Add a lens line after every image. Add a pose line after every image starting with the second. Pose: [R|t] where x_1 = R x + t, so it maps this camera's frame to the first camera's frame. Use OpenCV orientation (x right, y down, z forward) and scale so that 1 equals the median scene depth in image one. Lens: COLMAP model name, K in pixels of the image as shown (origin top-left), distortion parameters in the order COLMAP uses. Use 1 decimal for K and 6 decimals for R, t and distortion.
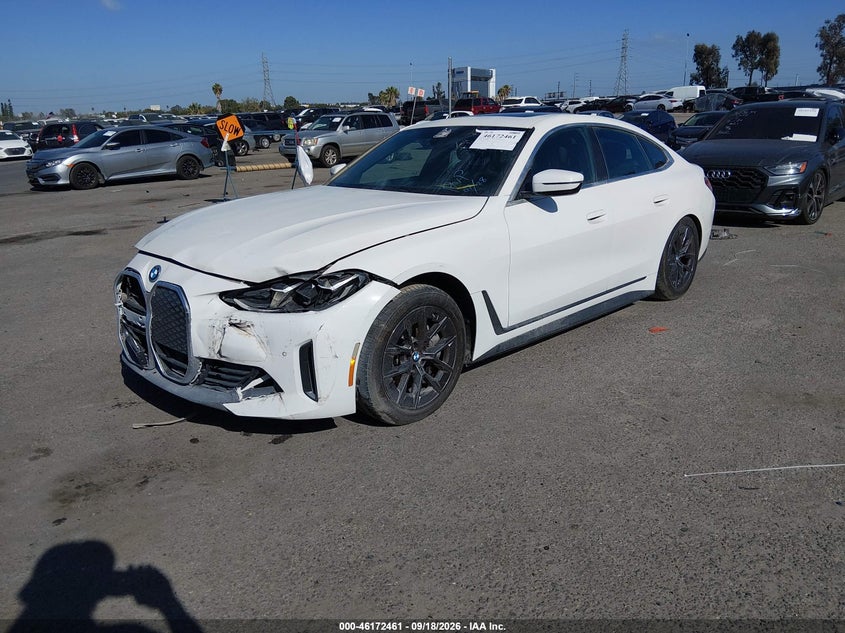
lens RADIAL K [[694.2, 0, 422.5], [0, 694.2, 316.5], [0, 0, 1]] dist [0.133002, -0.255922]
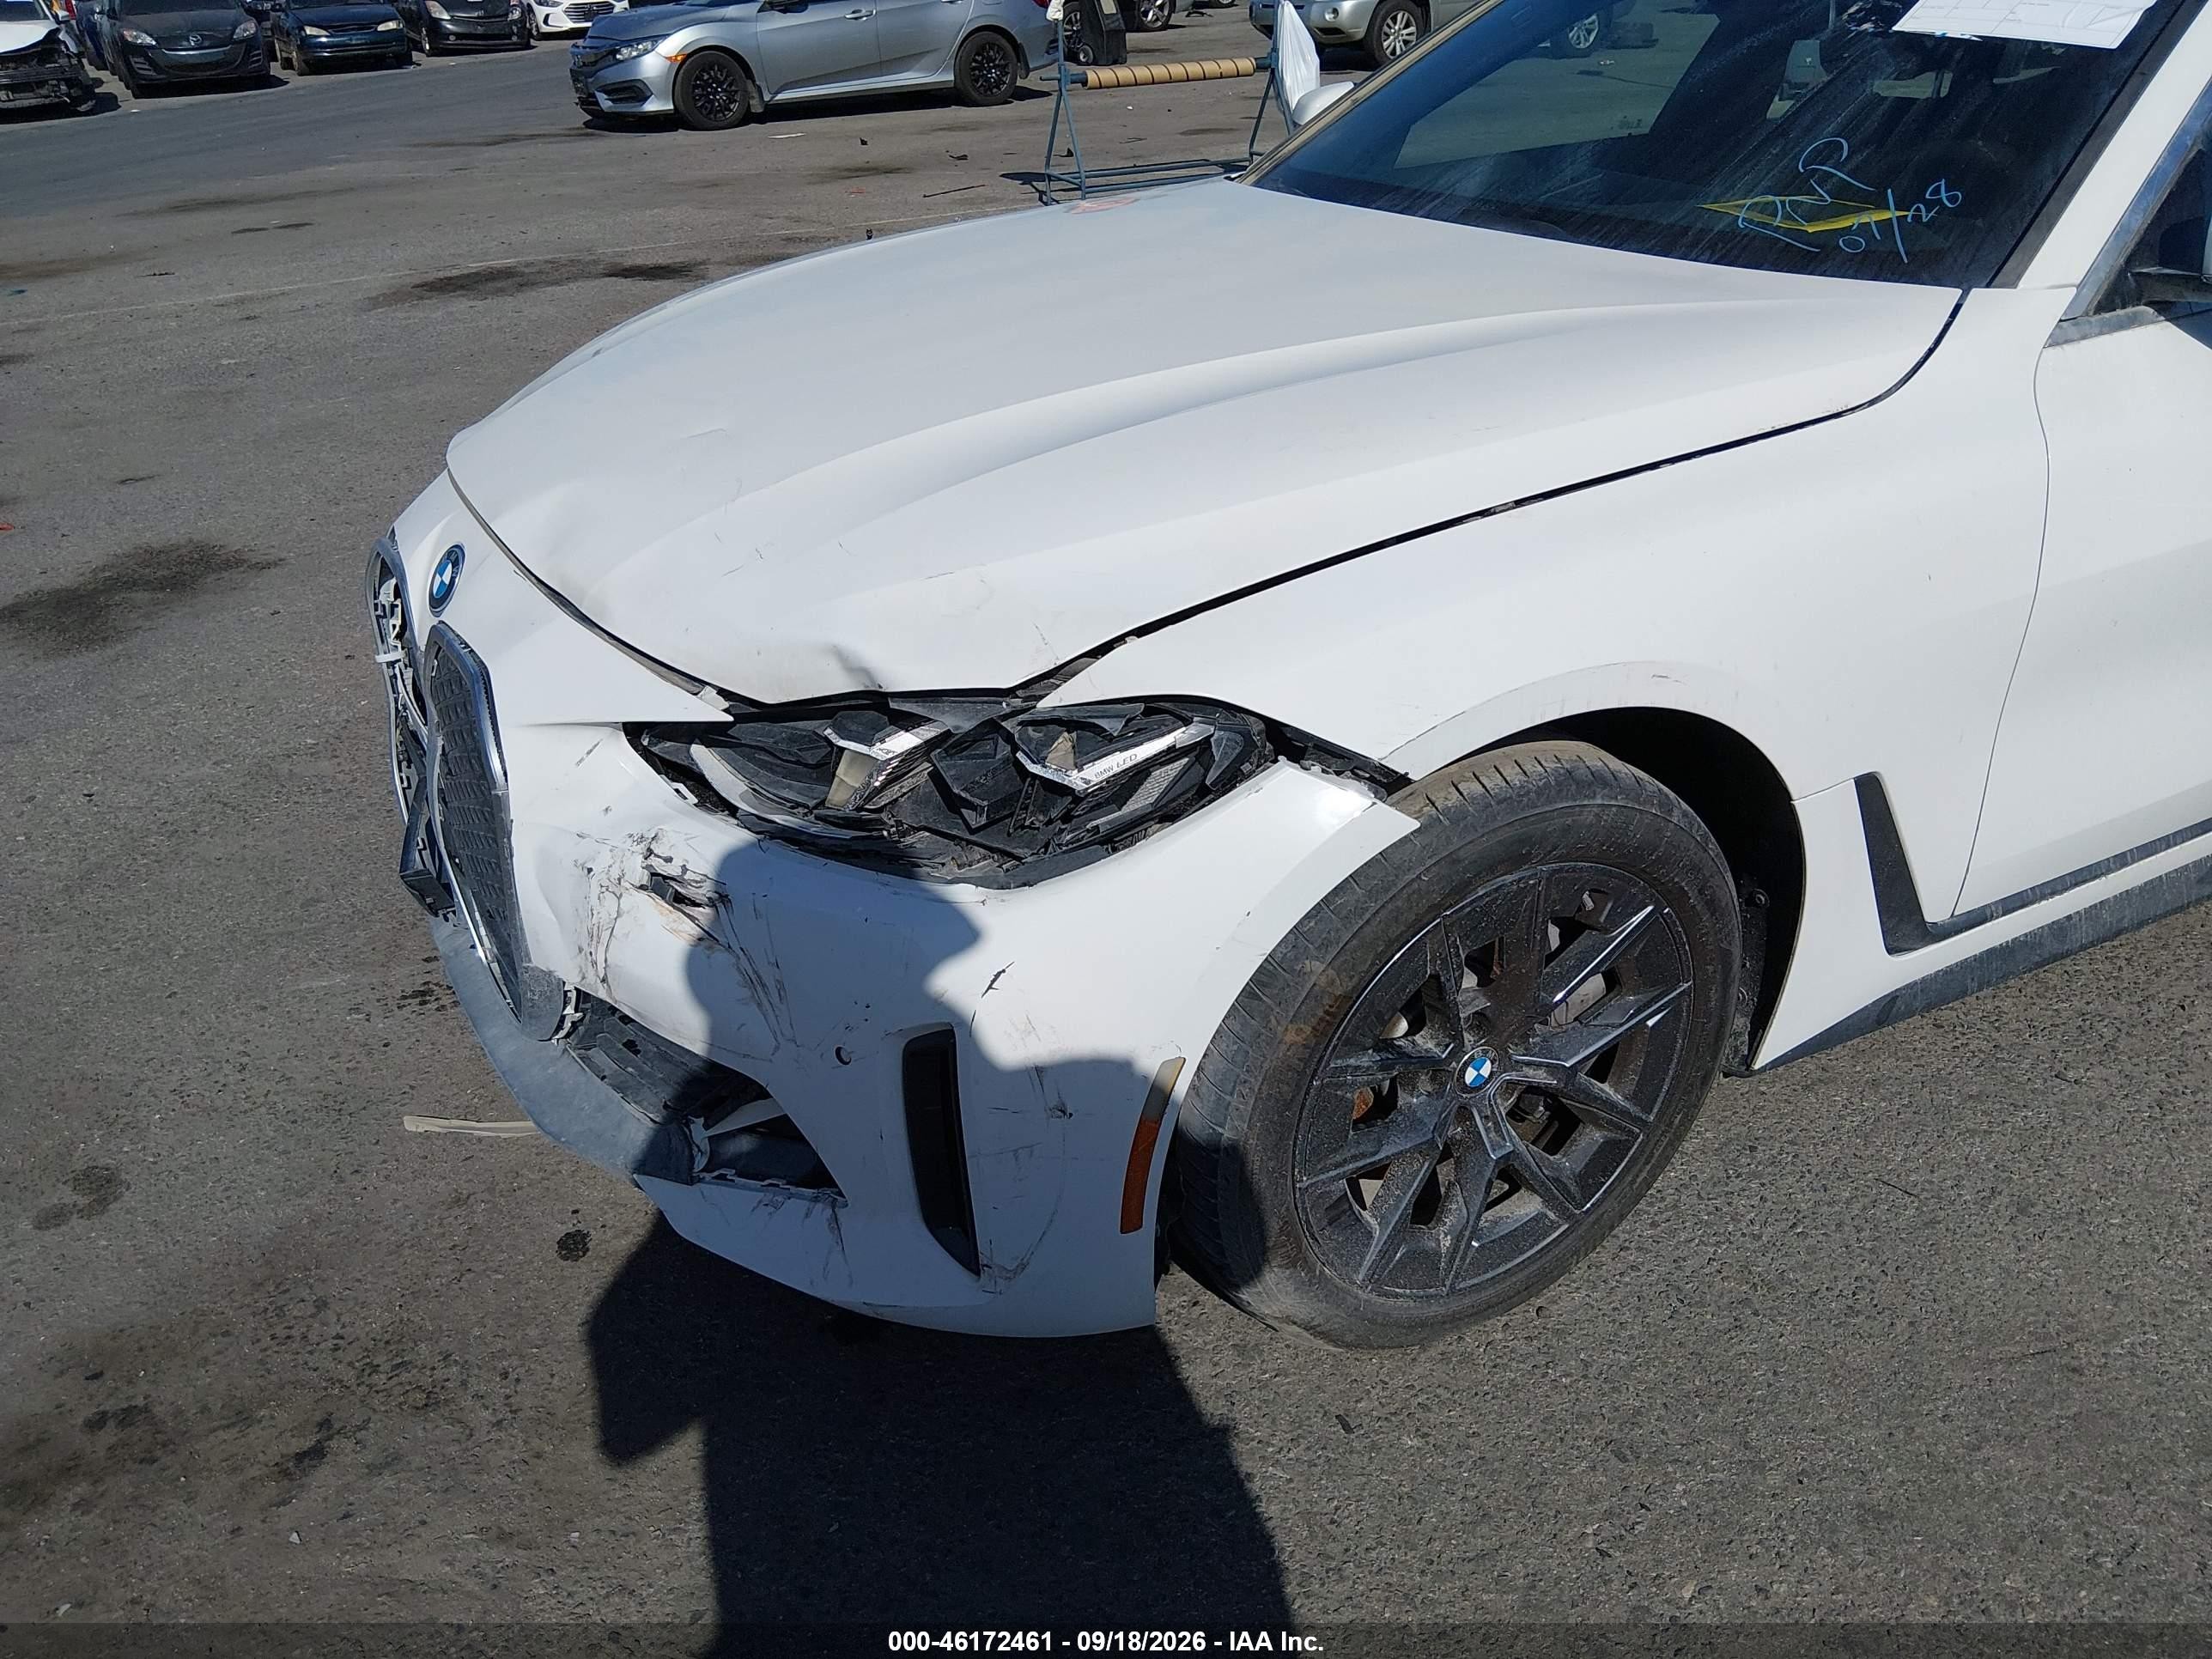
lens RADIAL K [[1694.3, 0, 1106.0], [0, 1694.3, 829.5], [0, 0, 1]] dist [0.107975, -0.179796]
pose [[0.954601, 0.133253, -0.266423, 0.011679], [-0.073922, 0.972362, 0.221467, -0.123837], [0.288571, -0.191718, 0.938068, 0.477568]]
